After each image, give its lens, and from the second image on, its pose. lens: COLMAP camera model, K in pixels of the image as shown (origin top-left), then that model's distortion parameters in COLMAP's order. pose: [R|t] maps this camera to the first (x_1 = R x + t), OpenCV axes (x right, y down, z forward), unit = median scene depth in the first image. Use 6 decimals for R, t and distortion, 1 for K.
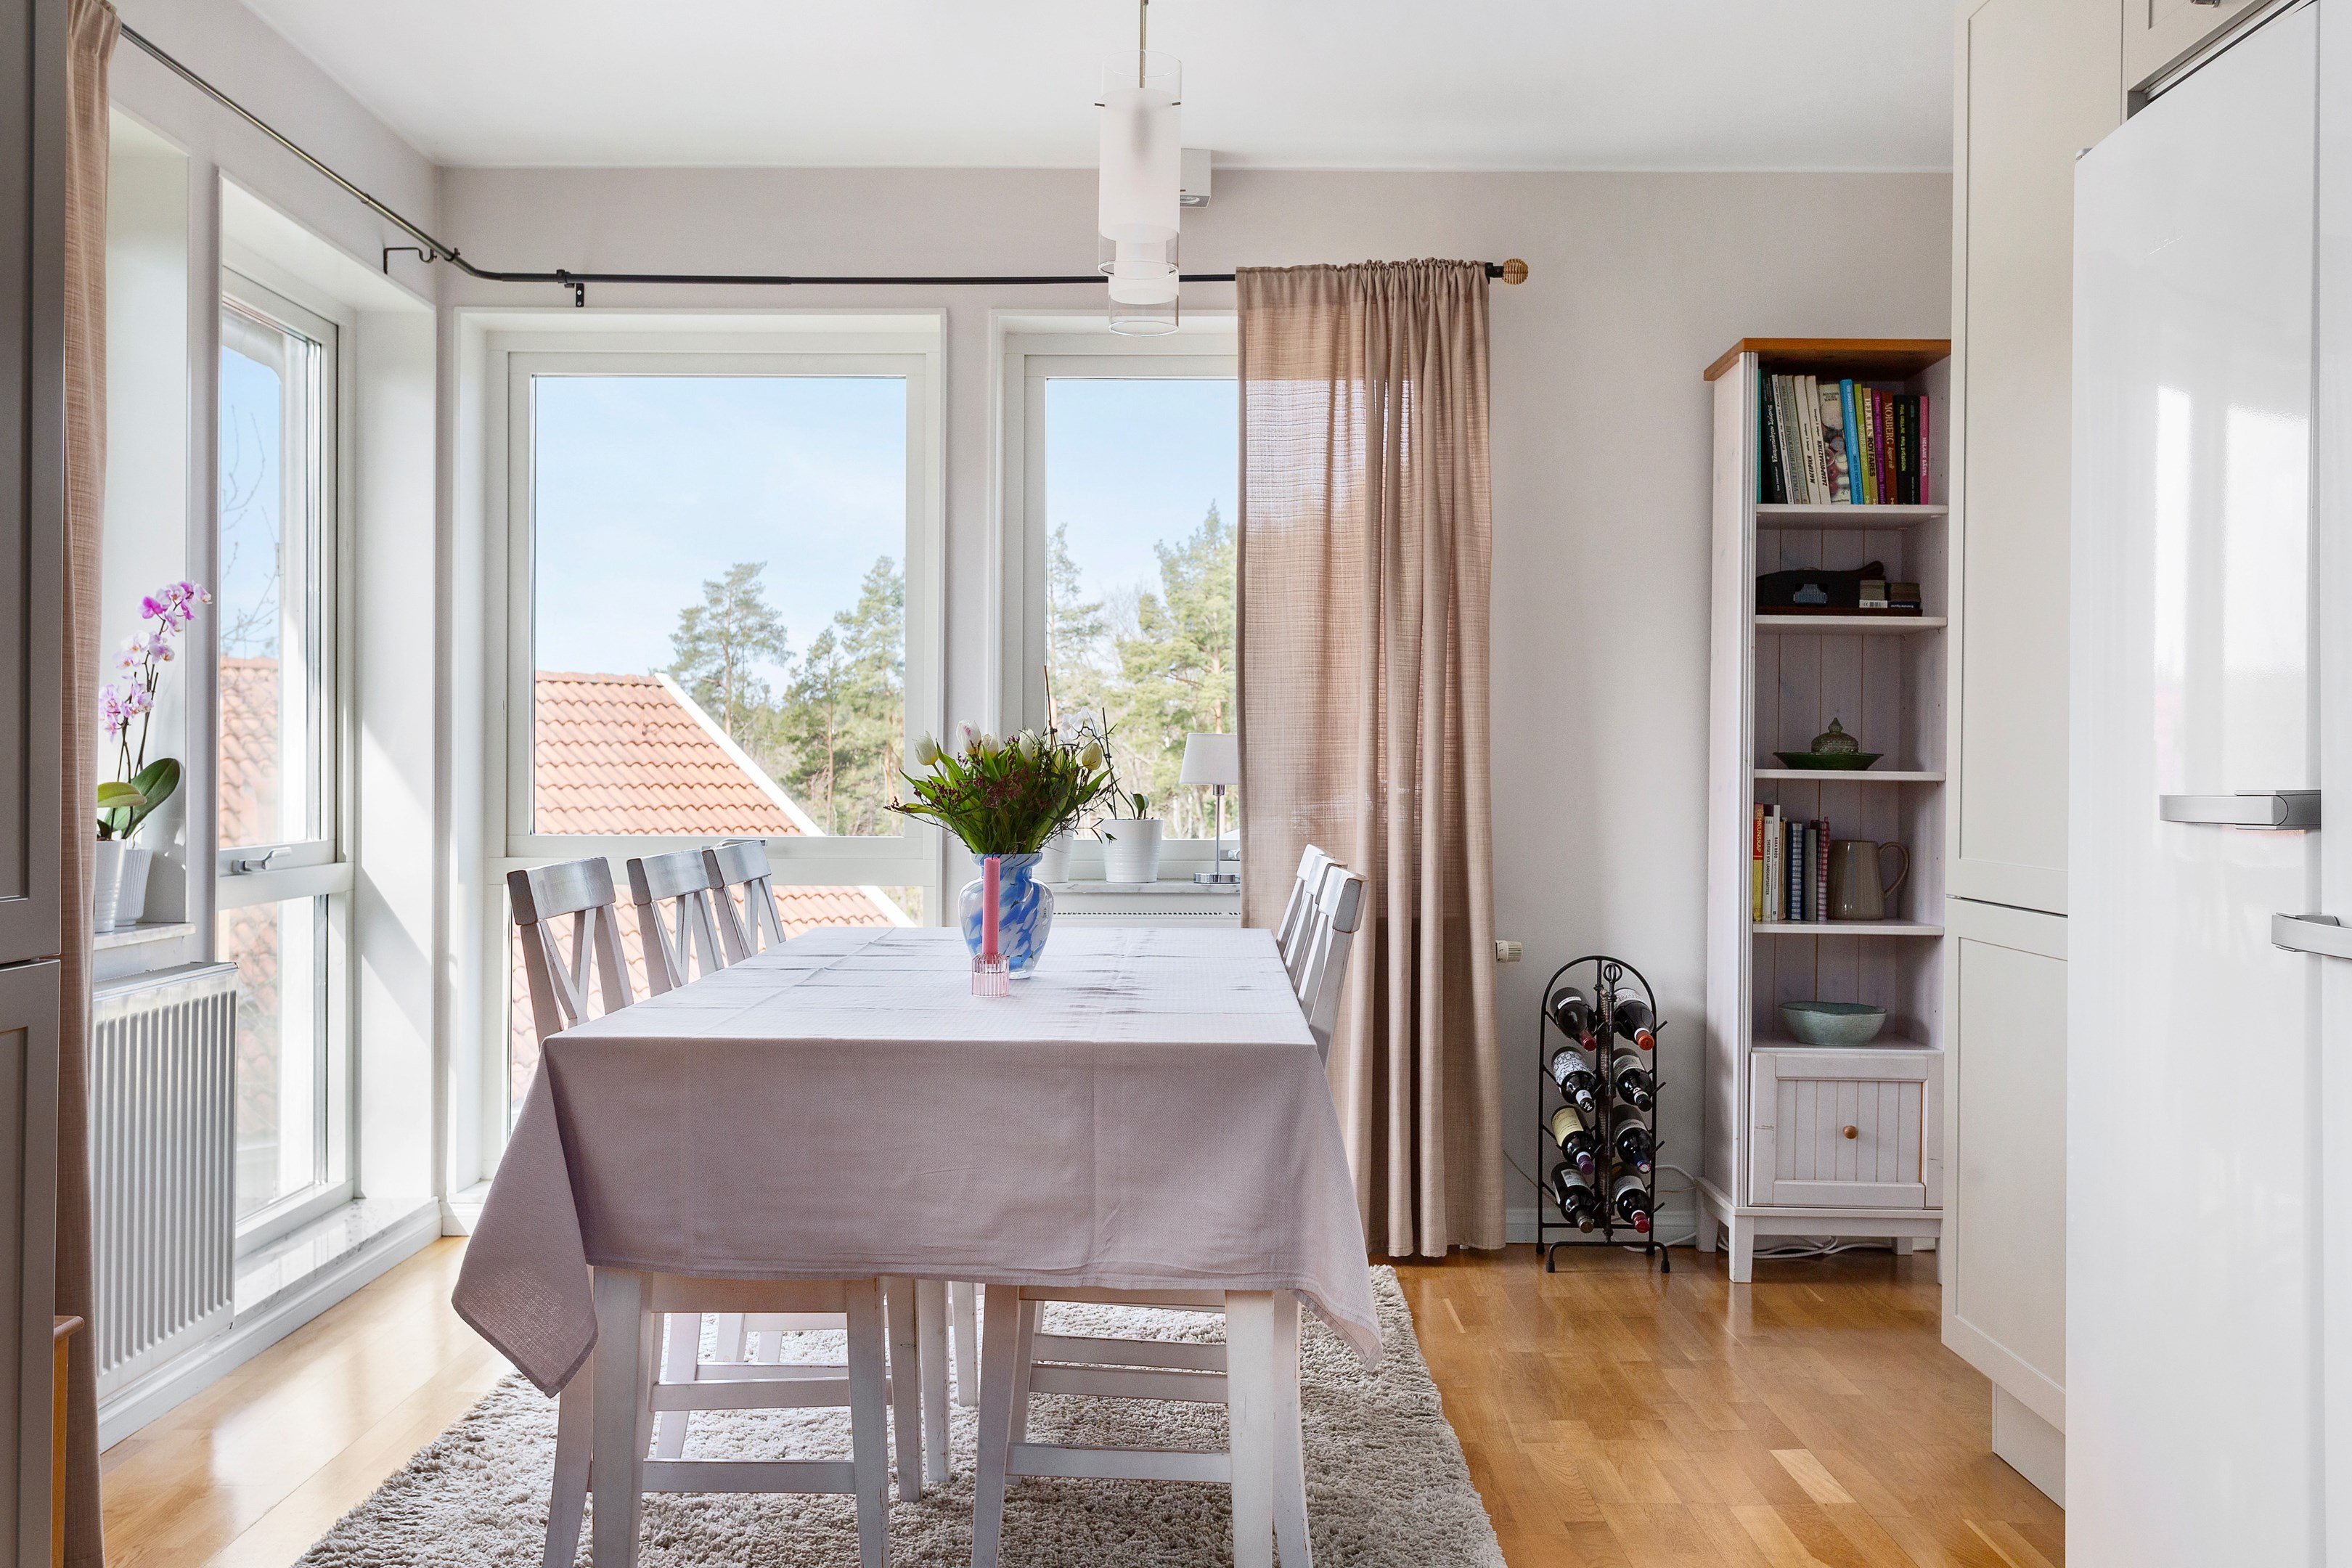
lens RADIAL K [[2167.1, 0, 1172.1], [0, 2167.1, 769.6], [0, 0, 1]] dist [0.018139, 0.000000]
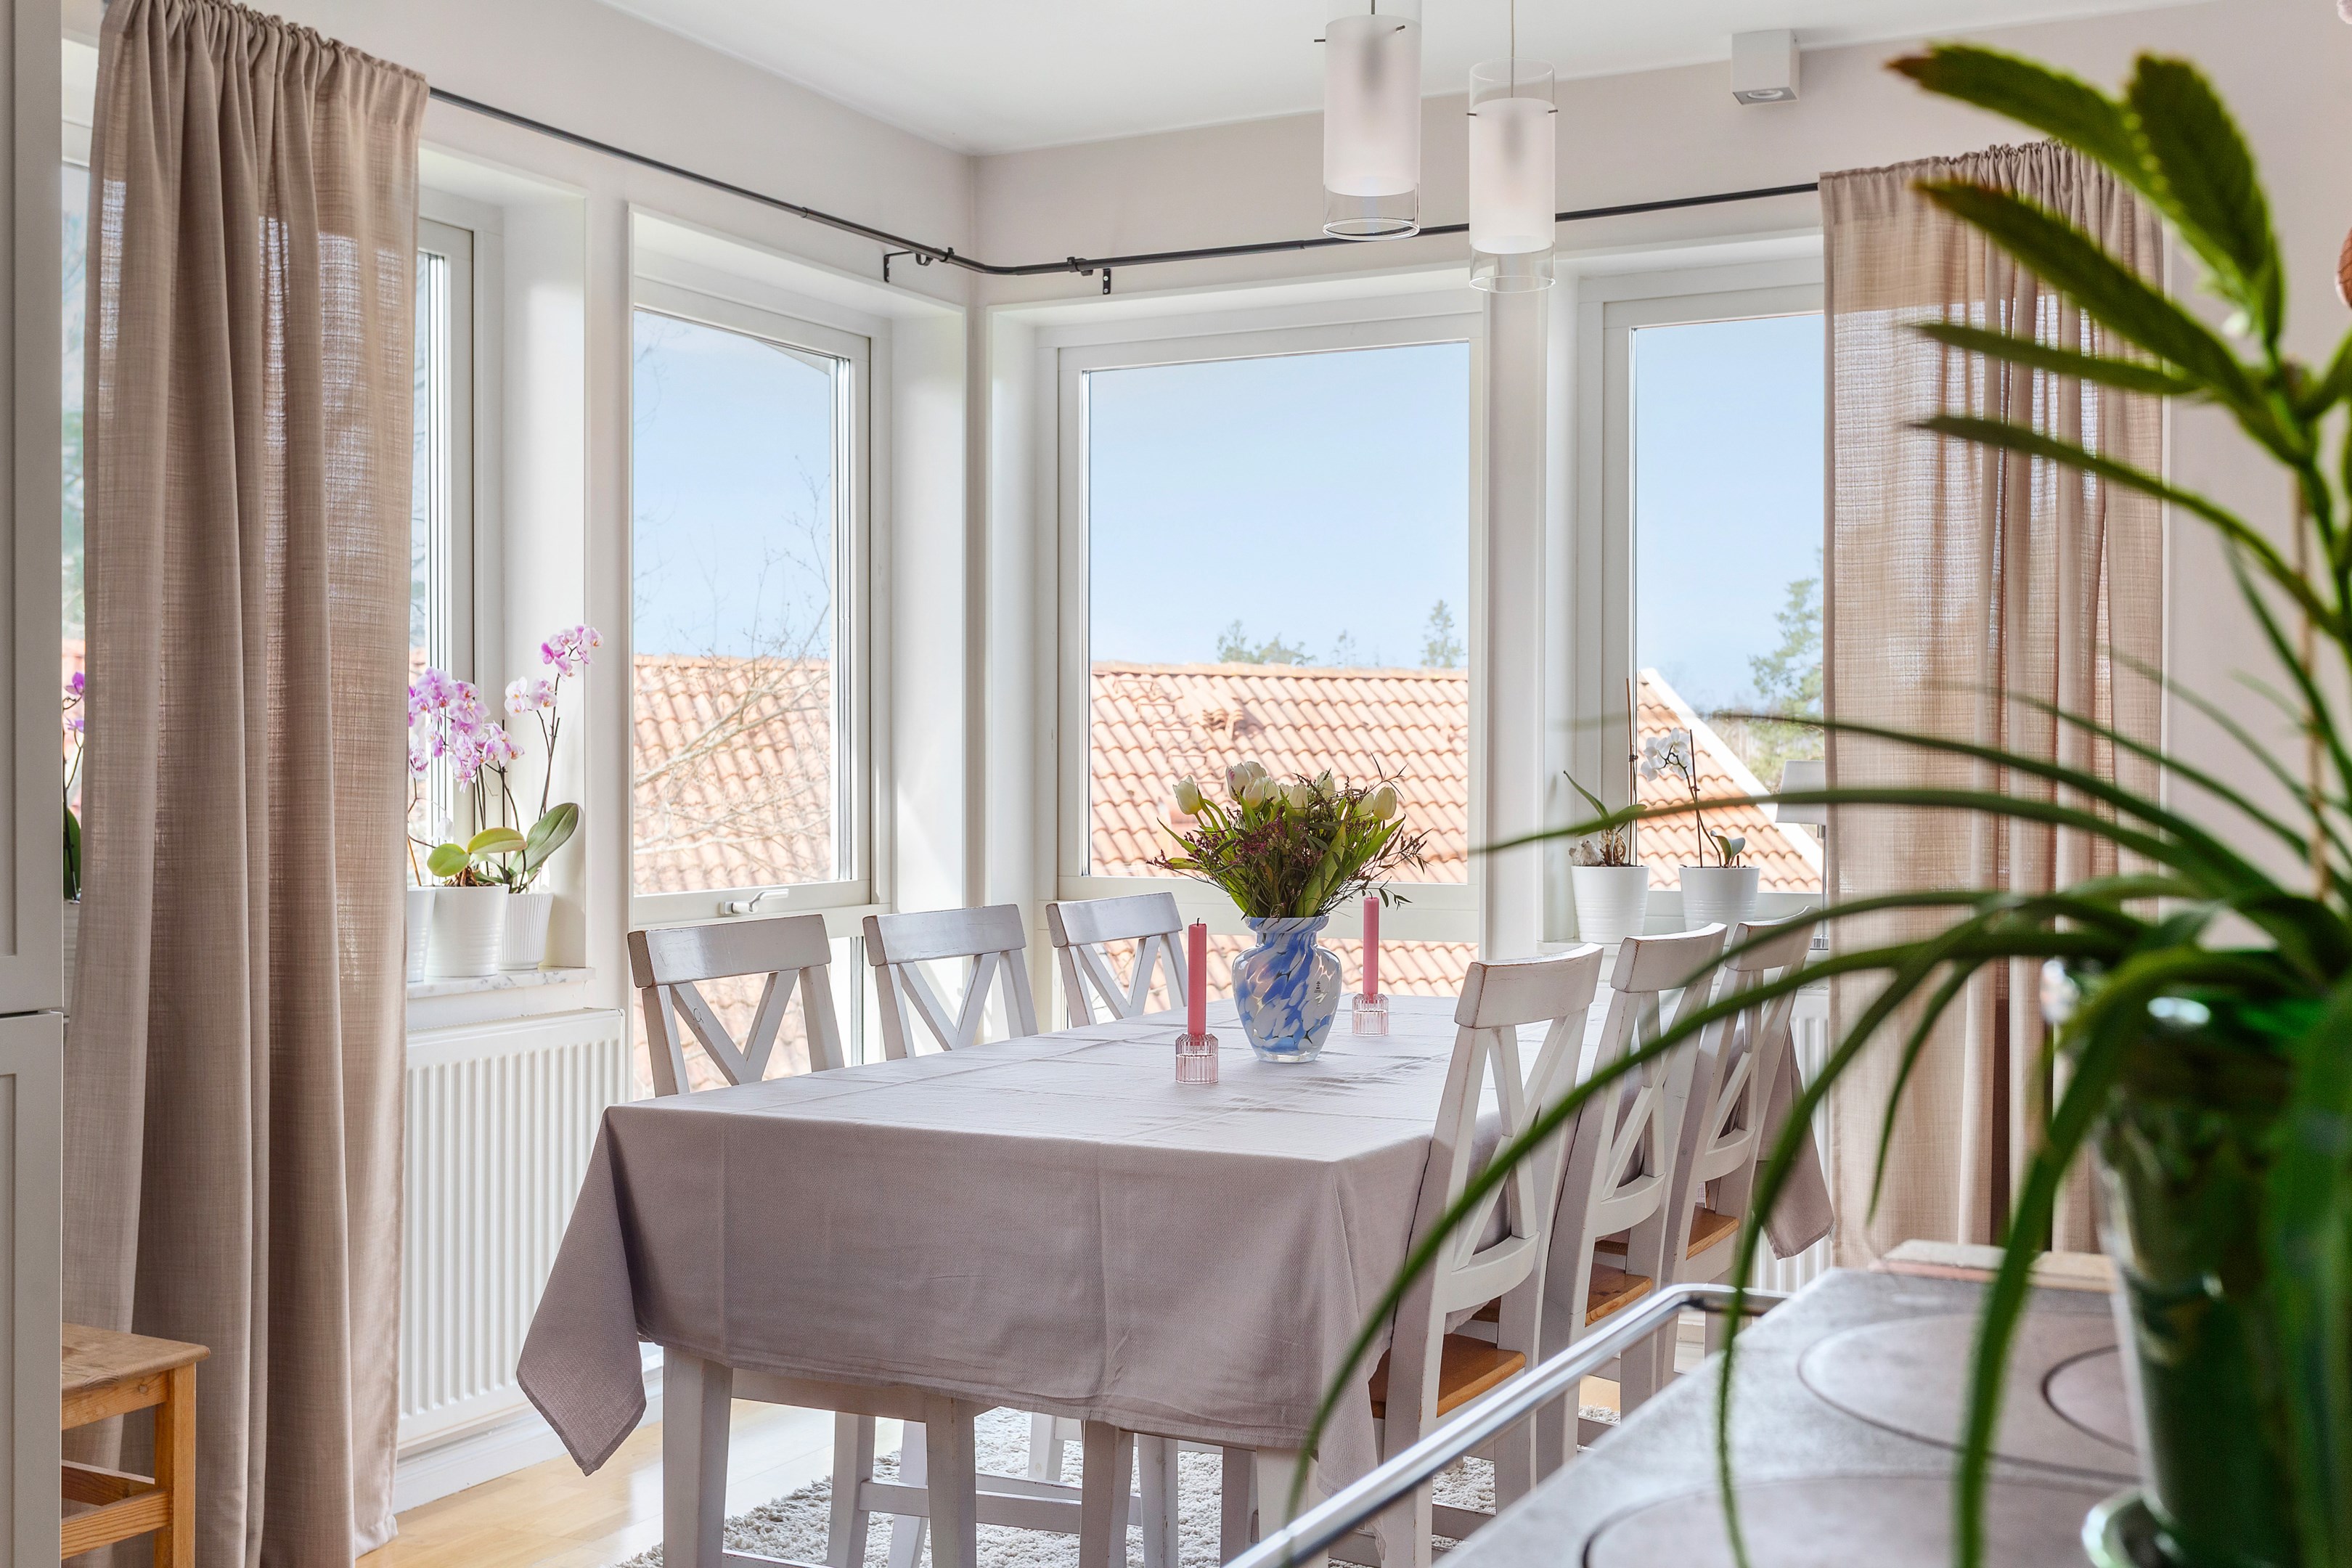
lens RADIAL K [[2615.3, 0, 1177.7], [0, 2615.3, 794.0], [0, 0, 1]] dist [0.006746, 0.000000]
pose [[0.894058, -0.001189, -0.447950, 0.347464], [0.004493, 0.999970, 0.006314, -0.016389], [0.447929, -0.007658, 0.894036, 0.052770]]
